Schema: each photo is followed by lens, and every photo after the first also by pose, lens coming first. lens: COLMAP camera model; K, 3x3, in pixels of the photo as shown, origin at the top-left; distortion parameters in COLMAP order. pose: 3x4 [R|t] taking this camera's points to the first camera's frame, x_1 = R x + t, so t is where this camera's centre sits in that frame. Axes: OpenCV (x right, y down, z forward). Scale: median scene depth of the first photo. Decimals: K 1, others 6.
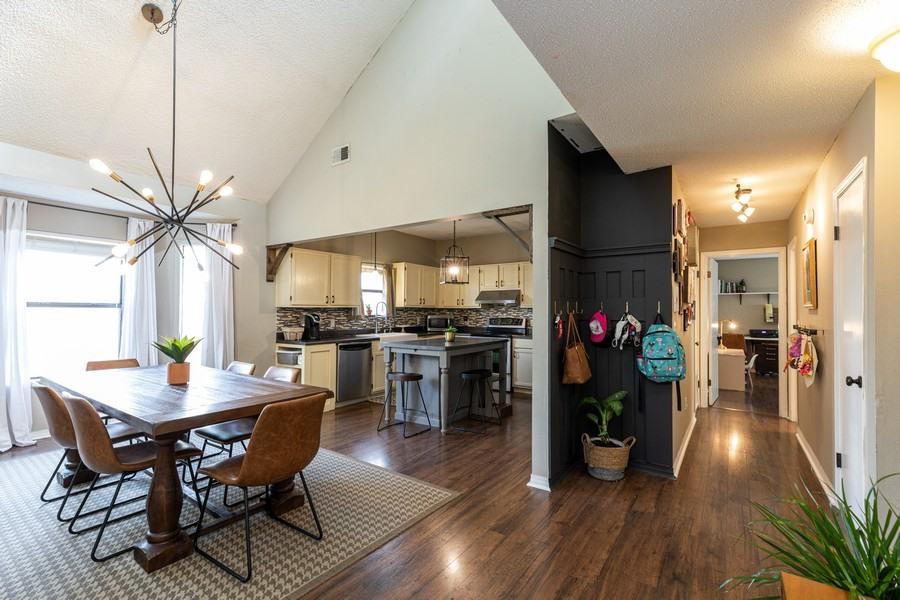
lens RADIAL K [[401.1, 0, 445.6], [0, 401.1, 305.7], [0, 0, 1]] dist [0.000760, -0.000167]
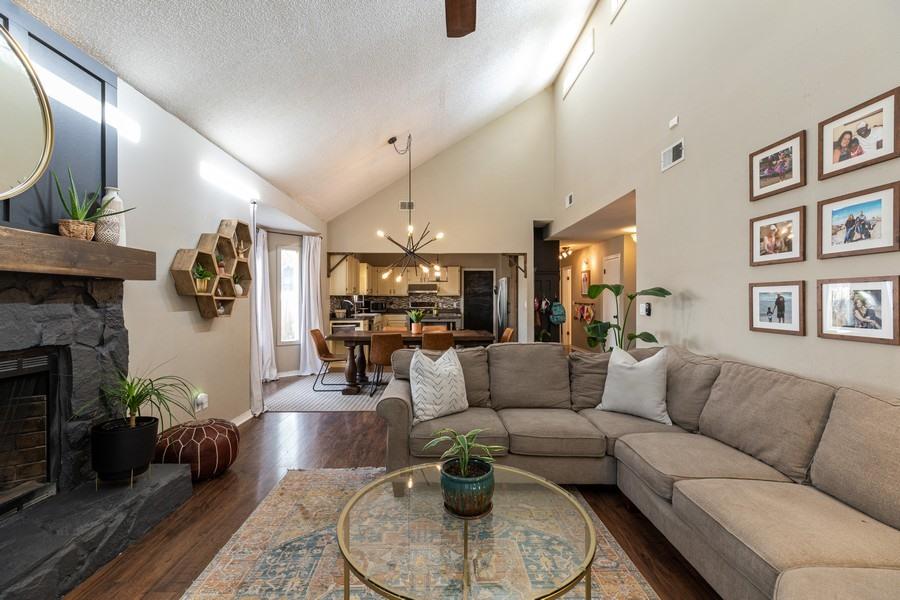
lens RADIAL K [[401.8, 0, 444.8], [0, 401.8, 297.0], [0, 0, 1]] dist [0.001765, 0.000149]
pose [[0.804494, -0.003486, 0.593950, -0.831822], [-0.002516, 0.999954, 0.009277, -0.004207], [-0.593955, -0.008958, 0.804448, -0.342561]]
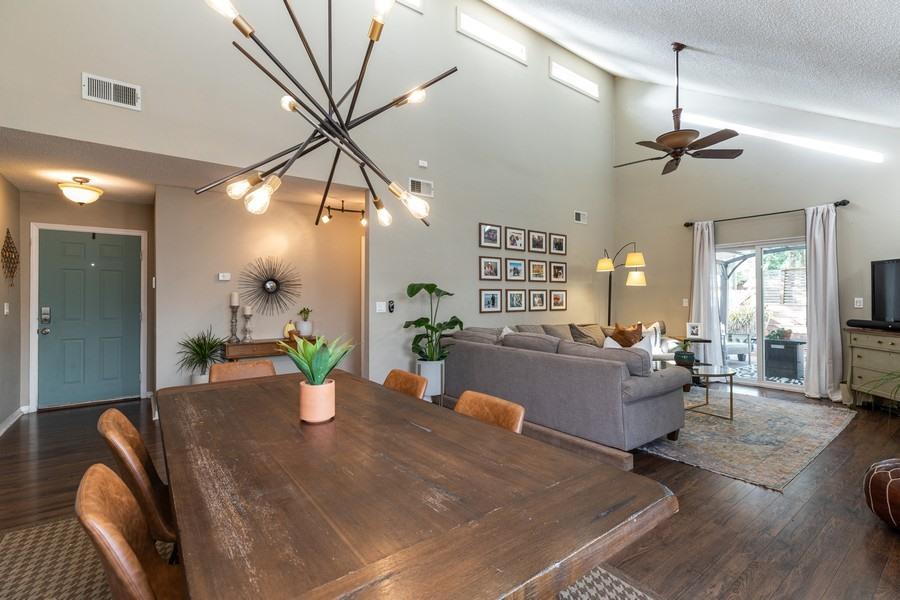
lens RADIAL K [[408.5, 0, 446.7], [0, 408.5, 294.7], [0, 0, 1]] dist [0.003013, 0.000107]
pose [[-0.952873, 0.000404, 0.303368, -0.481301], [-0.005008, 0.999842, -0.017063, 0.012347], [-0.303327, -0.017778, -0.952721, 0.710093]]
